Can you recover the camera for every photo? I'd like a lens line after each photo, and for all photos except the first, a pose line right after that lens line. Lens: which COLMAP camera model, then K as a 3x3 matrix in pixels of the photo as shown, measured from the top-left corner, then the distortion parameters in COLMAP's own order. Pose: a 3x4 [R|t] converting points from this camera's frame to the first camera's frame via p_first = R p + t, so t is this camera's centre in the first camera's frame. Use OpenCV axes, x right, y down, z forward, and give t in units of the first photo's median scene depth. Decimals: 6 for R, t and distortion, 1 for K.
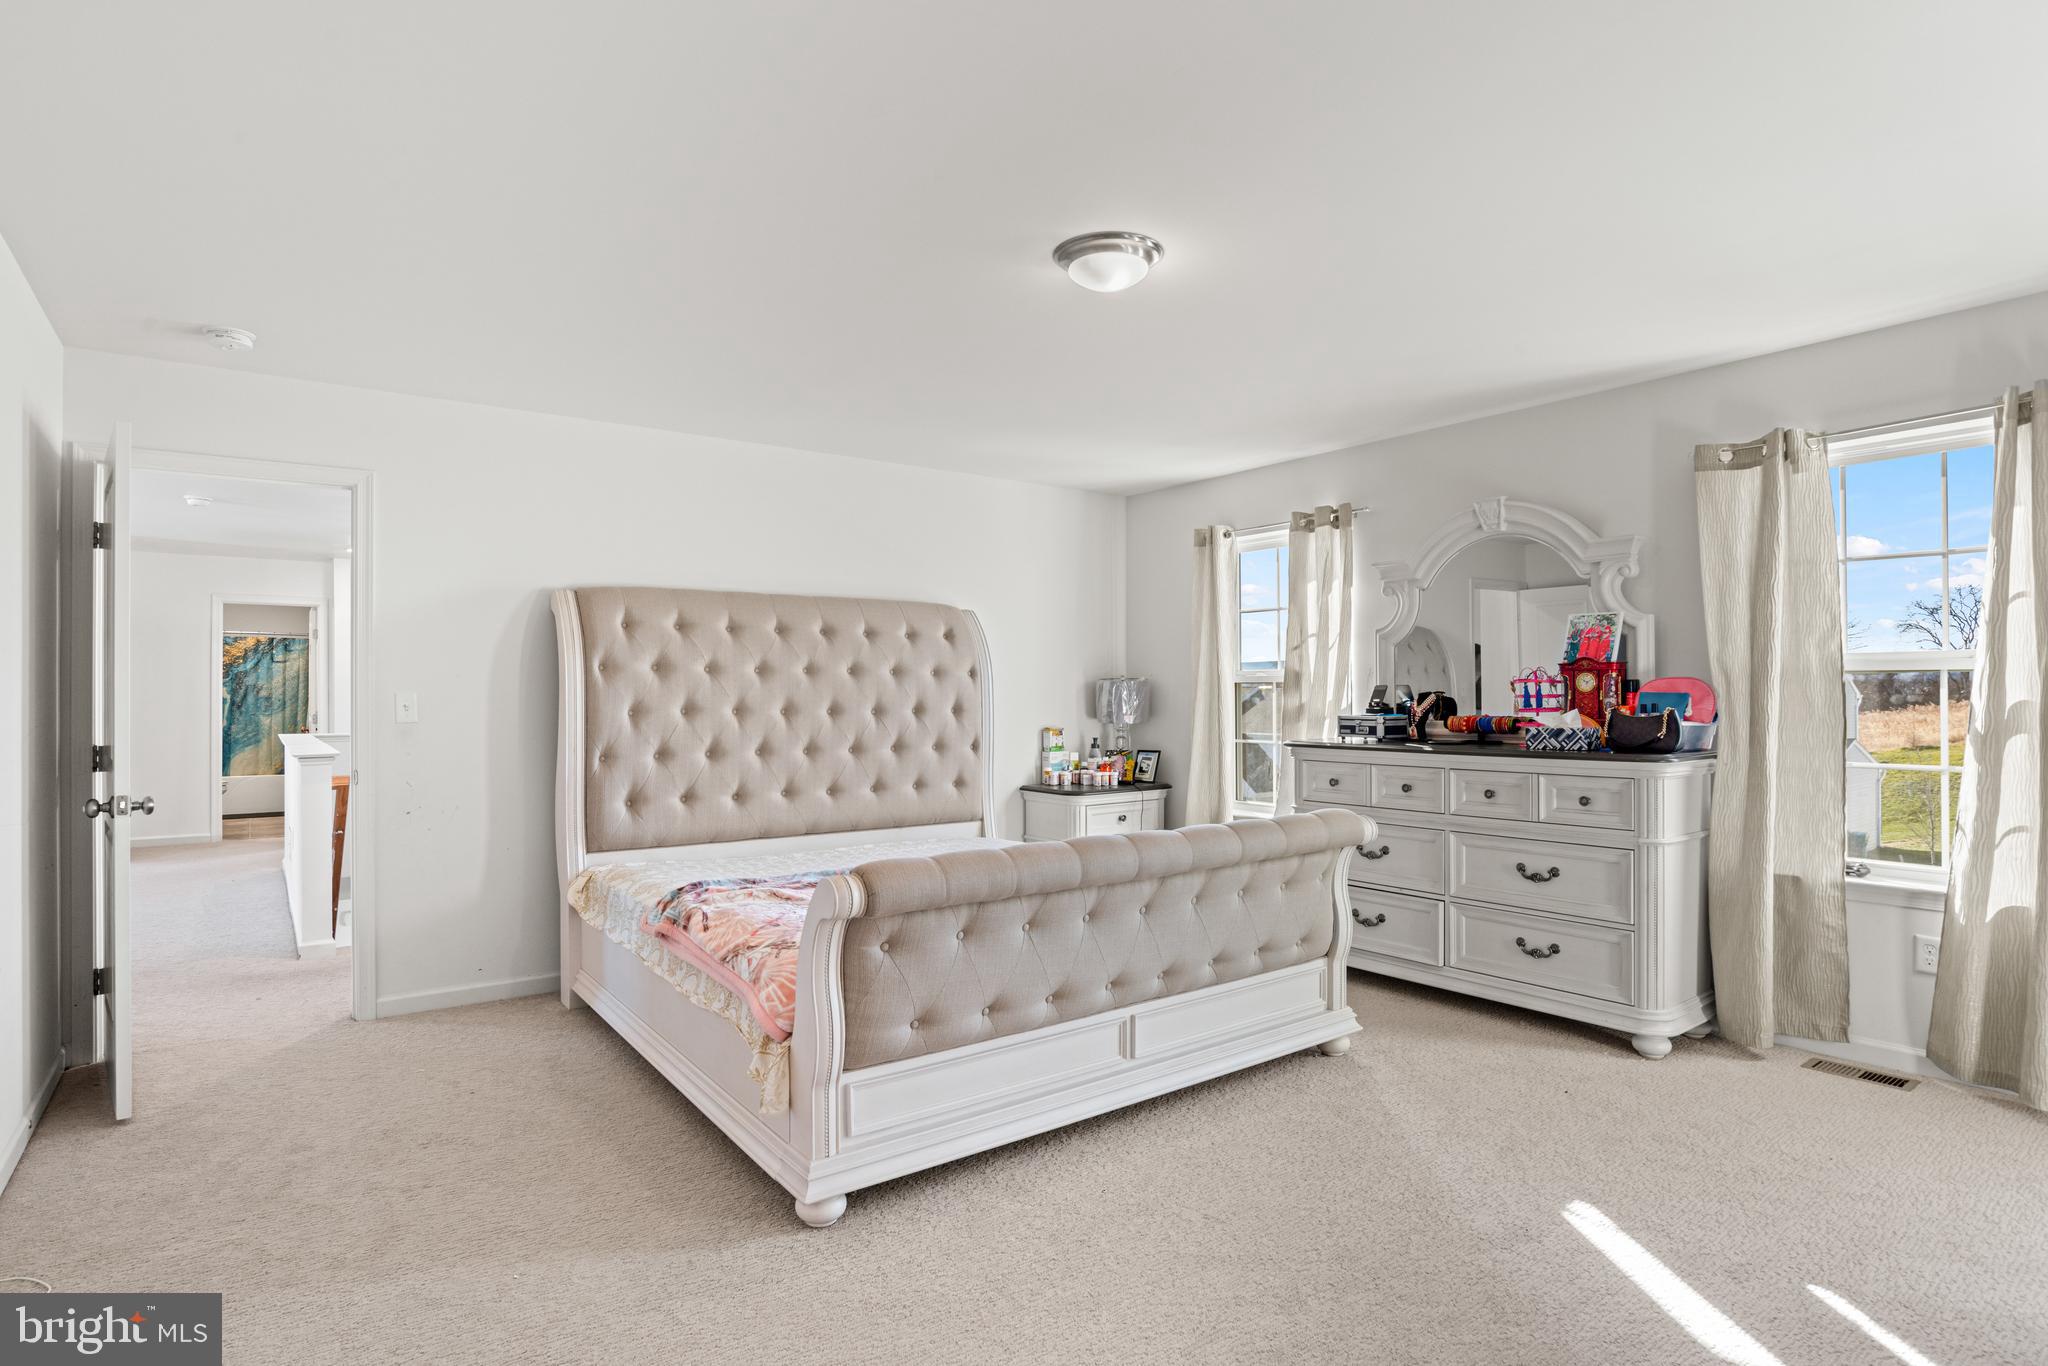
lens RADIAL K [[1064.4, 0, 1016.1], [0, 1064.4, 687.3], [0, 0, 1]] dist [-0.003273, -0.000527]
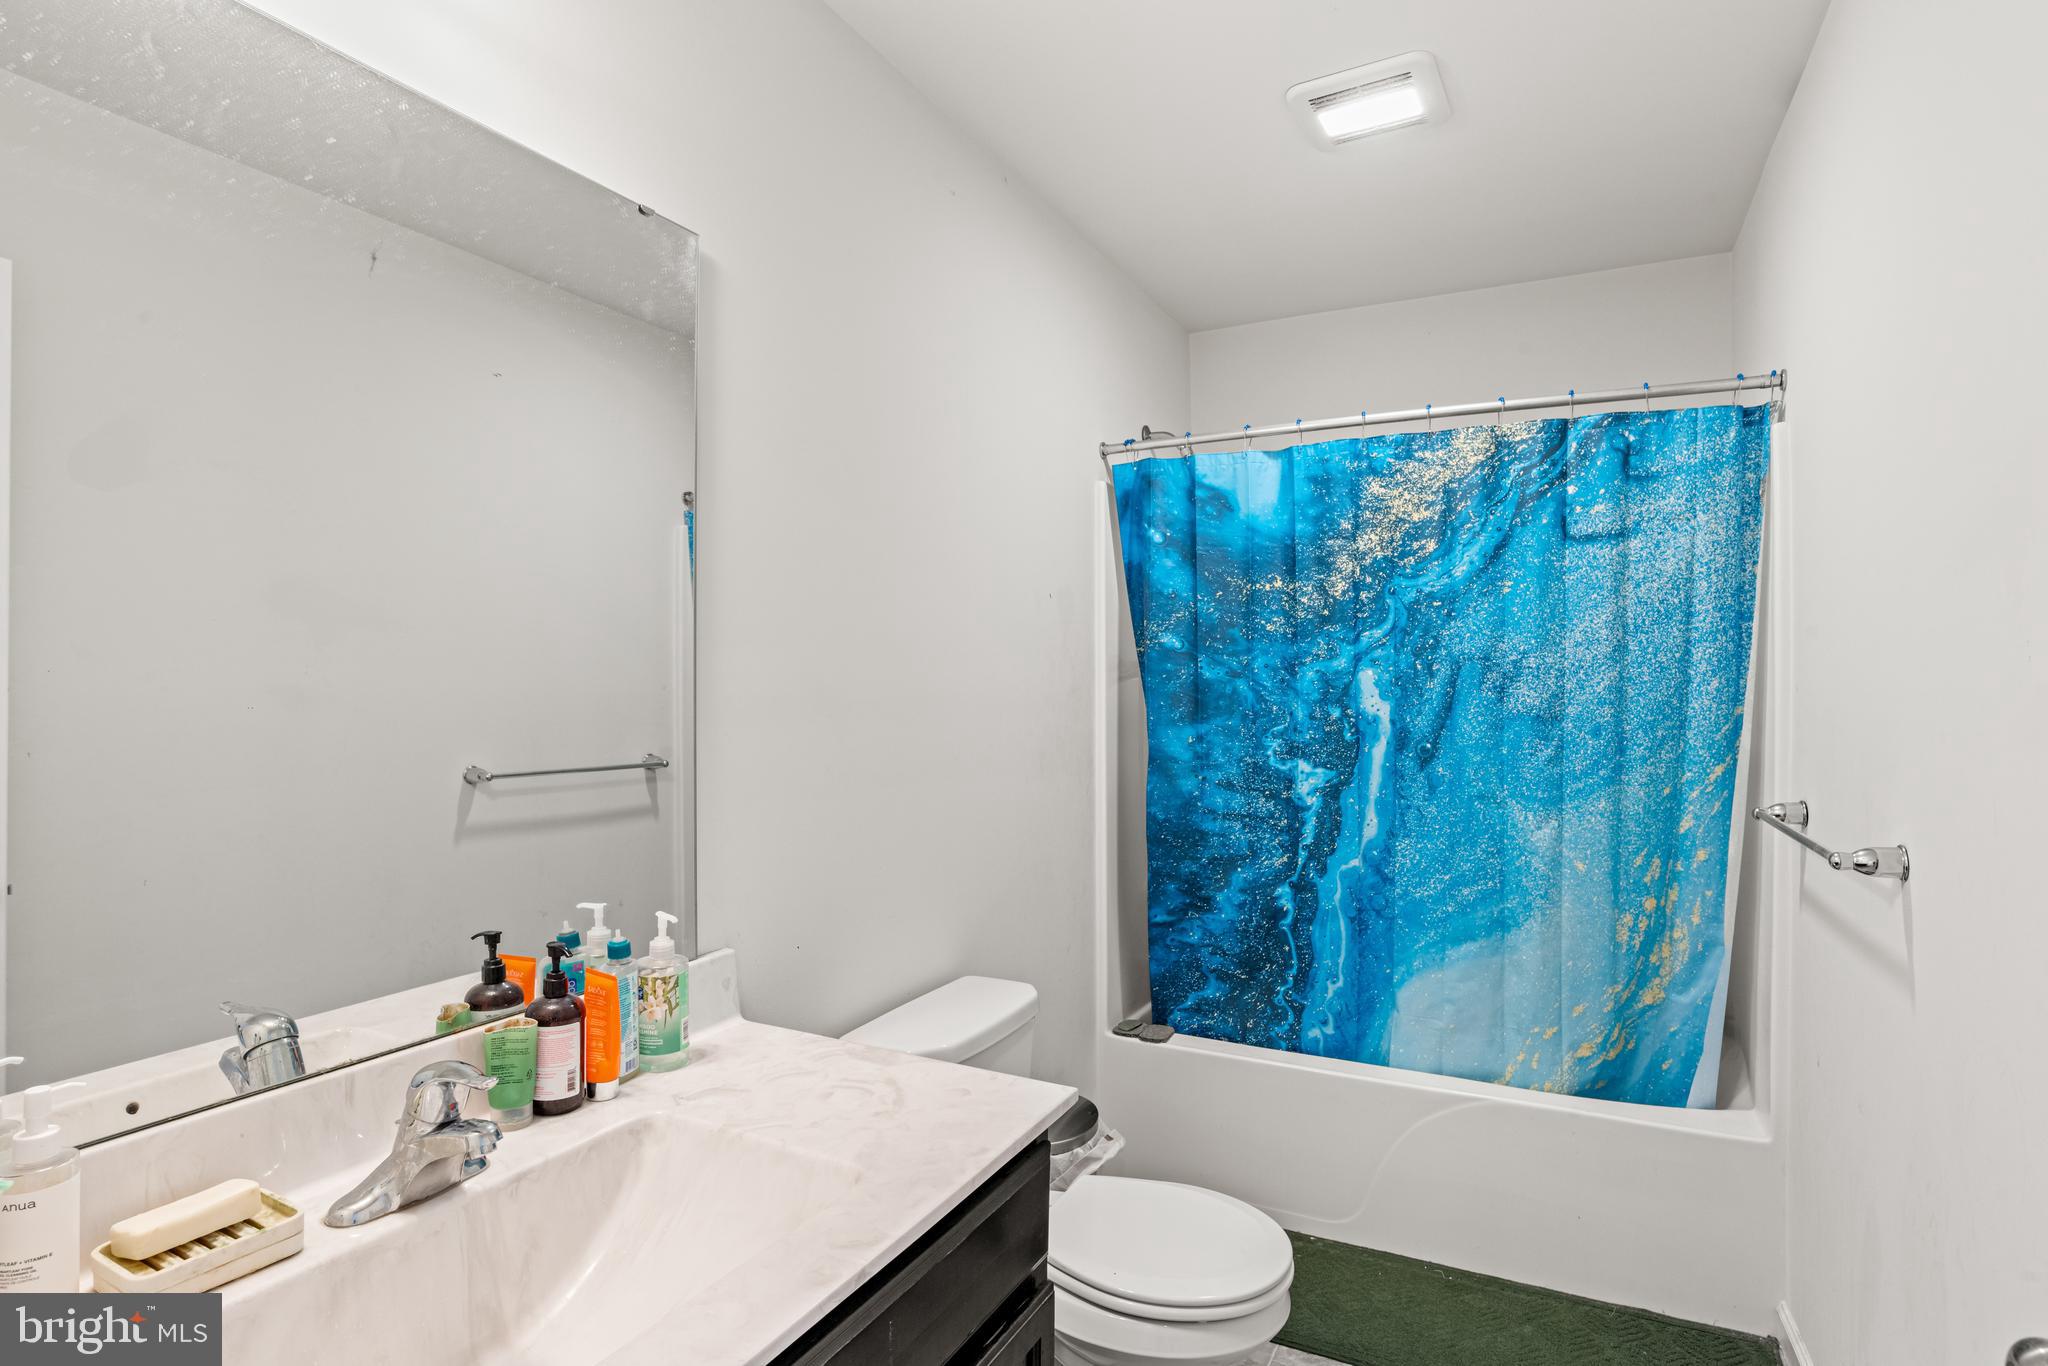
lens RADIAL K [[1064.4, 0, 1016.1], [0, 1064.4, 687.3], [0, 0, 1]] dist [-0.003273, -0.000527]
pose [[0.436205, -0.003324, -0.899841, -0.564769], [0.003260, 0.999992, -0.002114, 0.004126], [0.899841, -0.002012, 0.436213, 0.819859]]
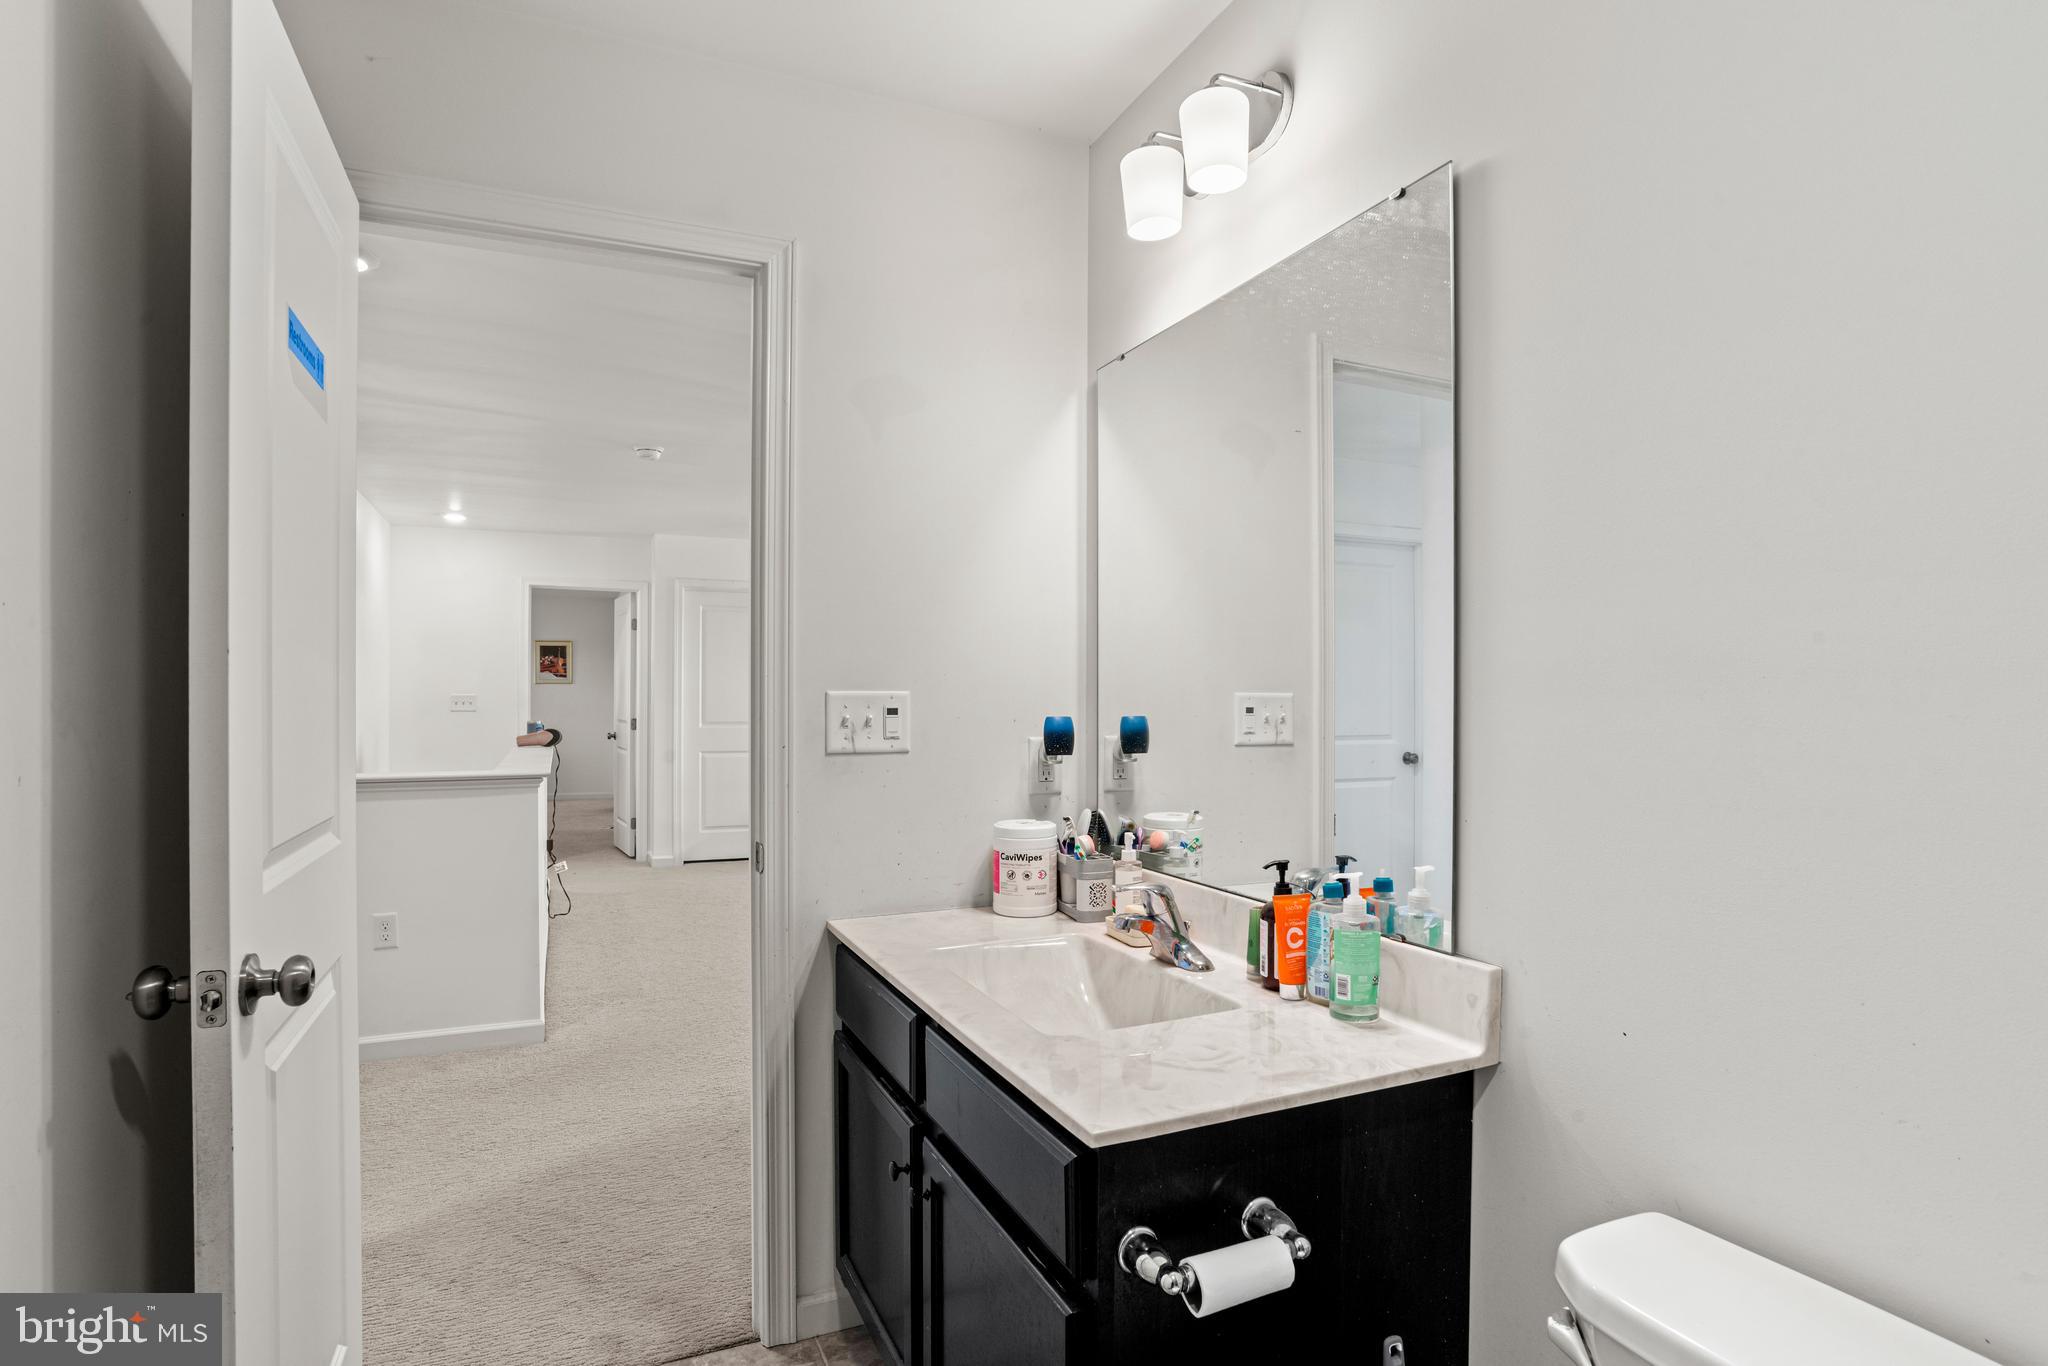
lens RADIAL K [[1064.4, 0, 1016.1], [0, 1064.4, 687.3], [0, 0, 1]] dist [-0.003273, -0.000527]
pose [[-0.975010, 0.004556, 0.222116, -0.844008], [0.001490, 0.999901, -0.013970, 0.015353], [-0.222158, -0.013290, -0.974920, 1.185239]]
